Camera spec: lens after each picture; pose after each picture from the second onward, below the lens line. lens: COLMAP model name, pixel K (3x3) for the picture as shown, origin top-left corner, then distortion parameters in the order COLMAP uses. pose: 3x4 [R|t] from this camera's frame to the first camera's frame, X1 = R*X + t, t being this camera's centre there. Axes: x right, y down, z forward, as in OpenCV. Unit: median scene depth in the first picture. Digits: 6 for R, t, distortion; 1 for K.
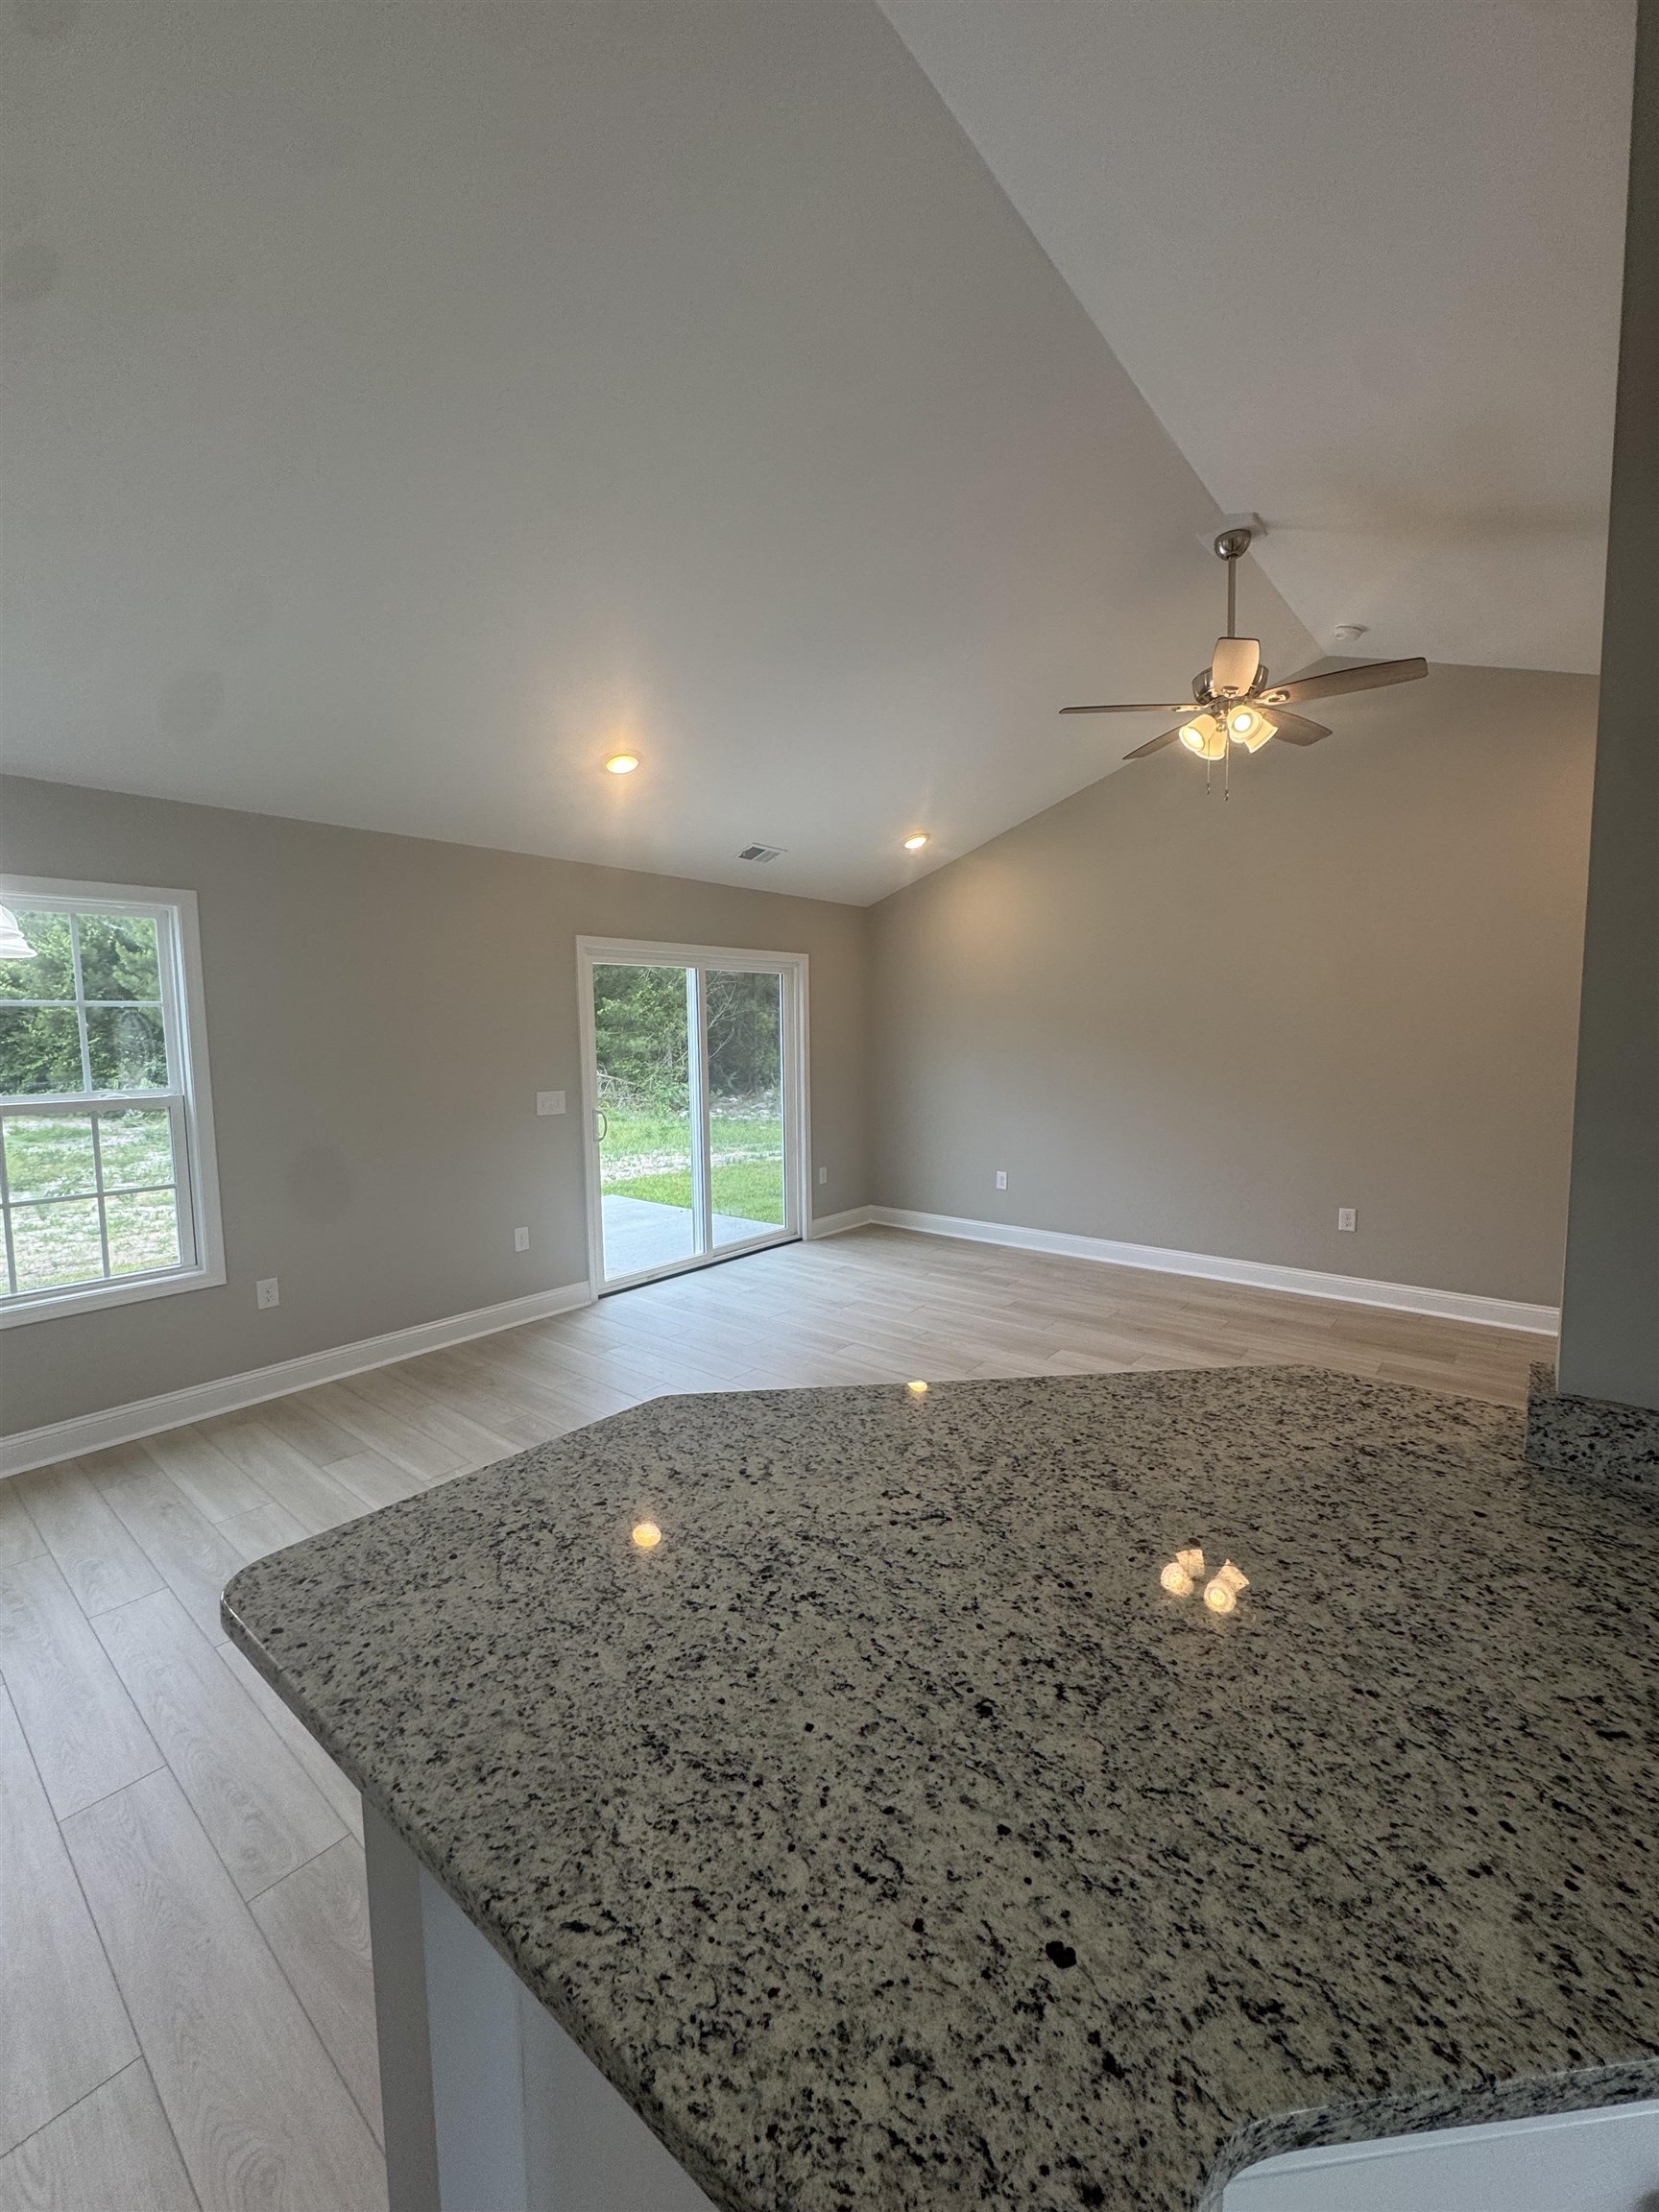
lens RADIAL K [[891.9, 0, 841.0], [0, 891.9, 1105.8], [0, 0, 1]] dist [-0.001046, -0.000210]
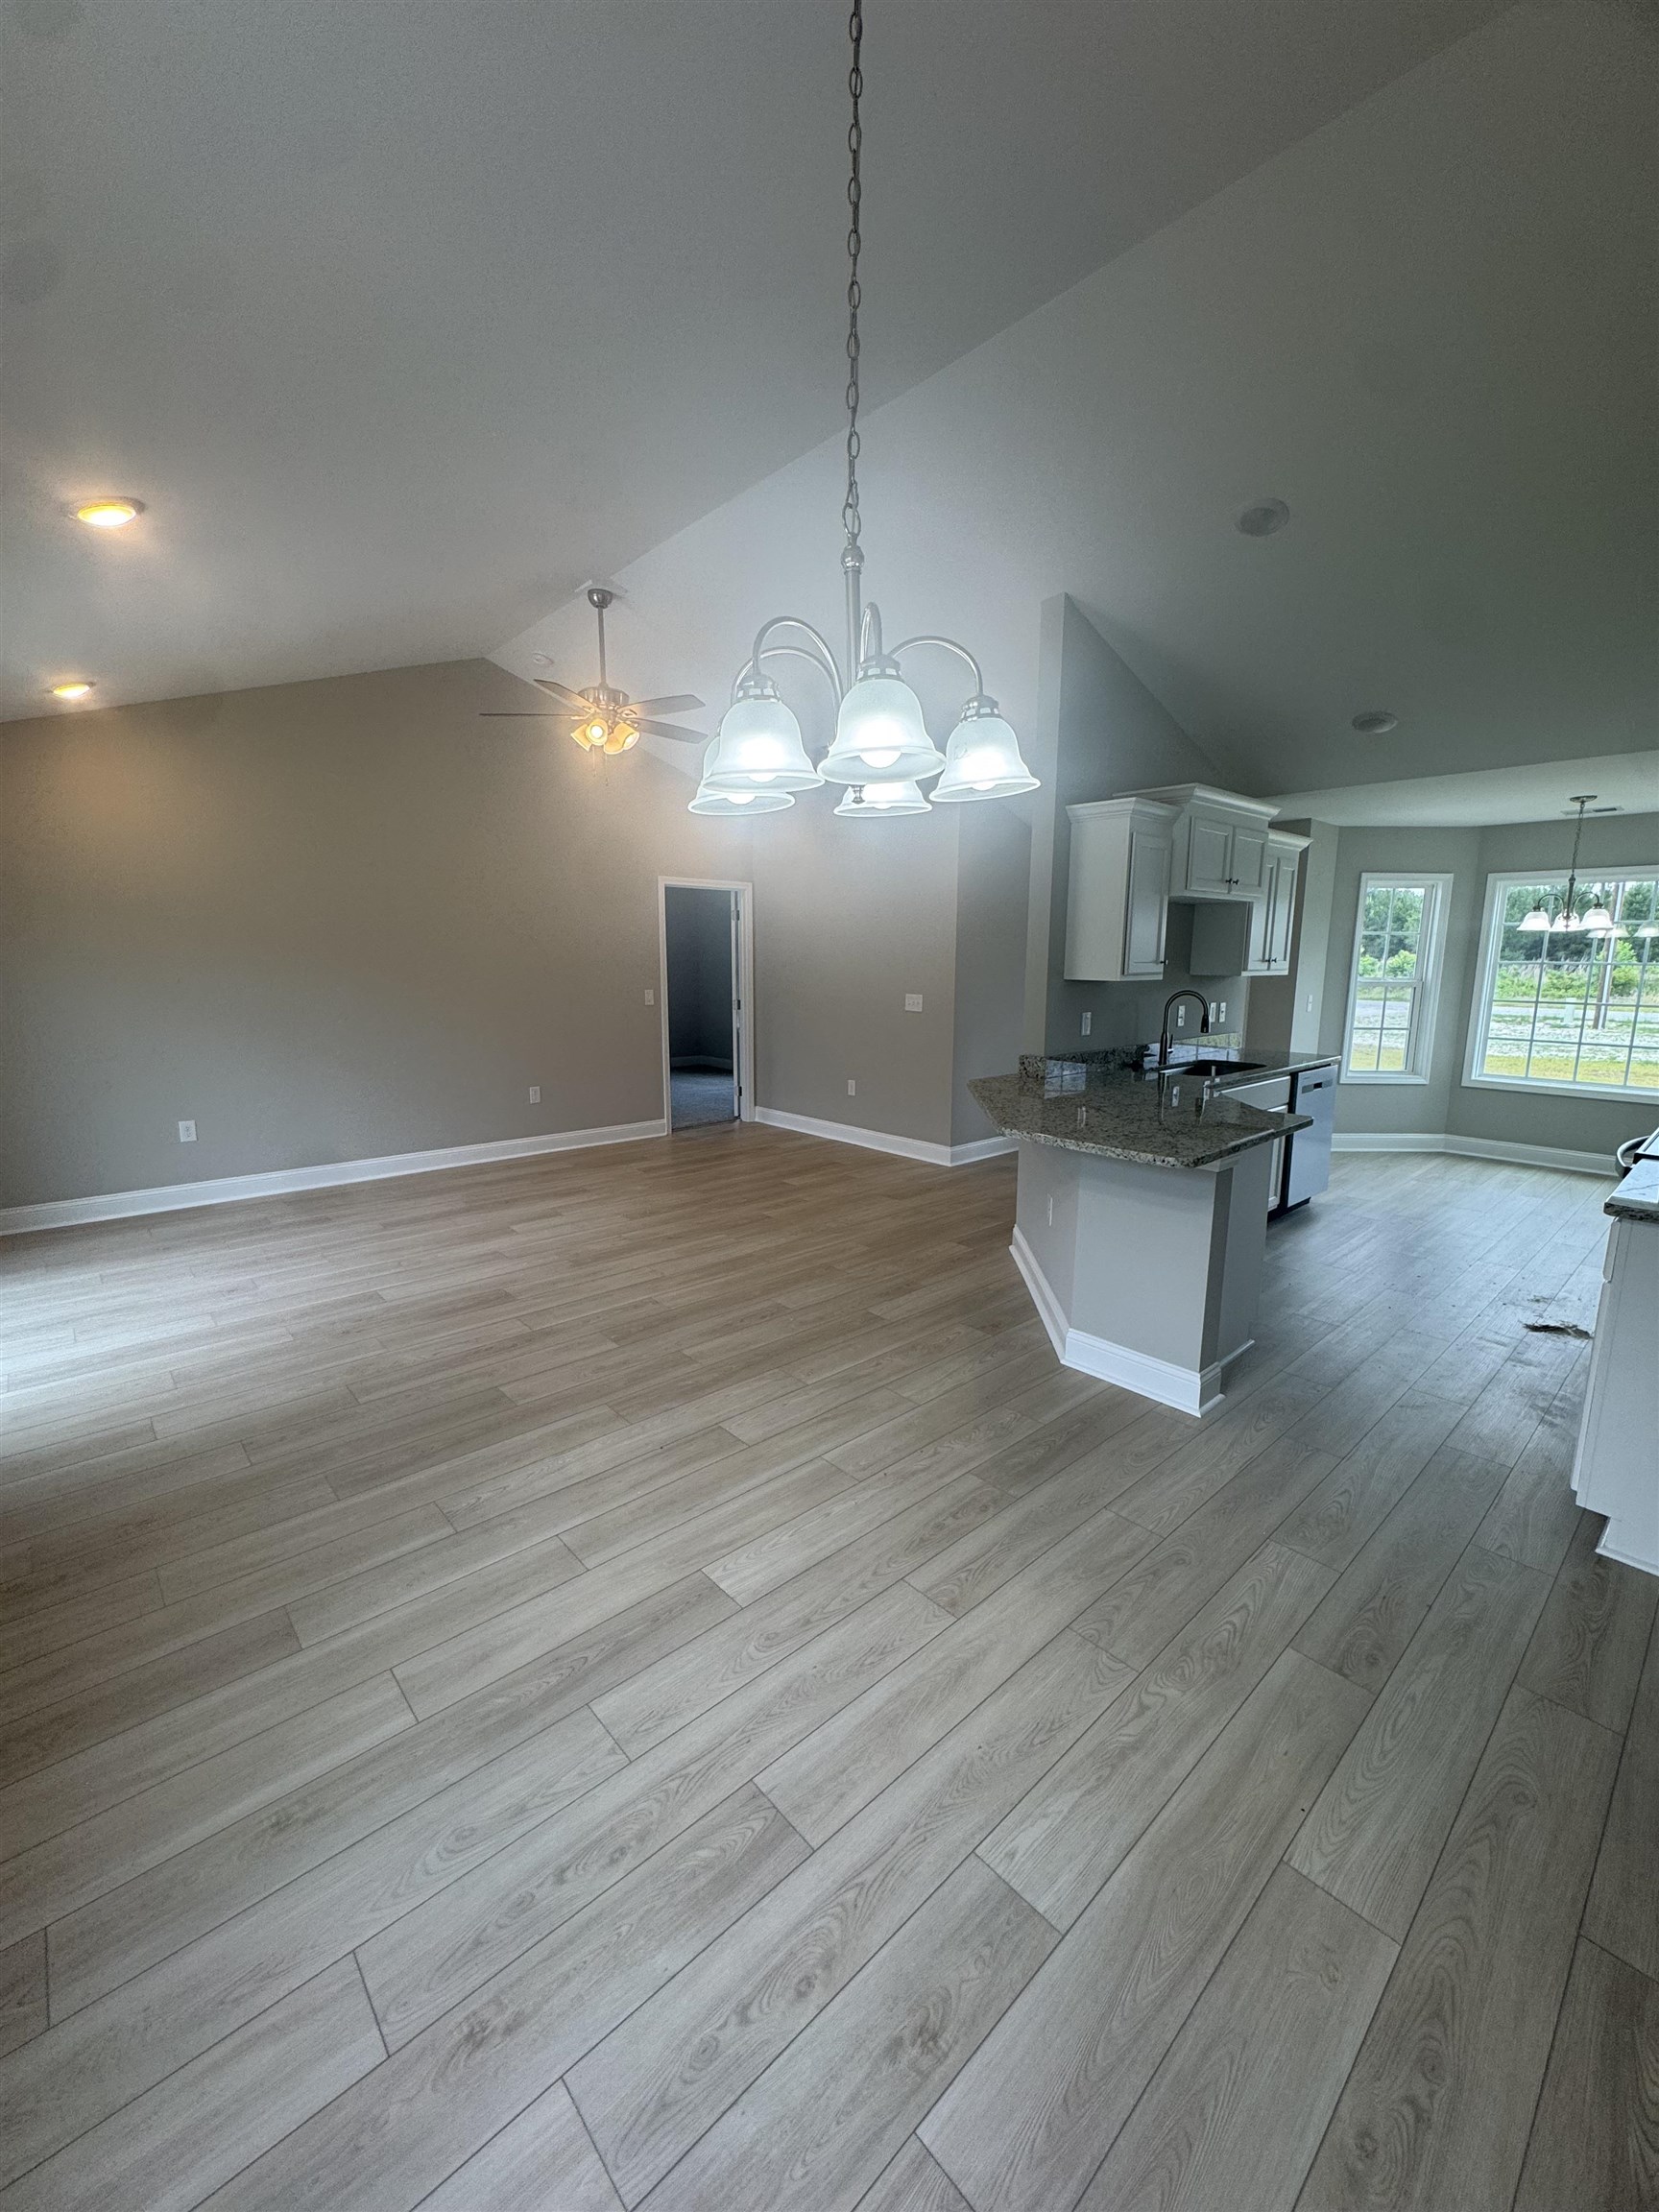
lens RADIAL K [[891.9, 0, 841.0], [0, 891.9, 1105.8], [0, 0, 1]] dist [-0.001046, -0.000210]
pose [[0.126644, -0.151600, 0.980295, -0.712168], [0.081136, 0.986524, 0.142081, -0.011480], [-0.988624, 0.061544, 0.137237, 0.349559]]
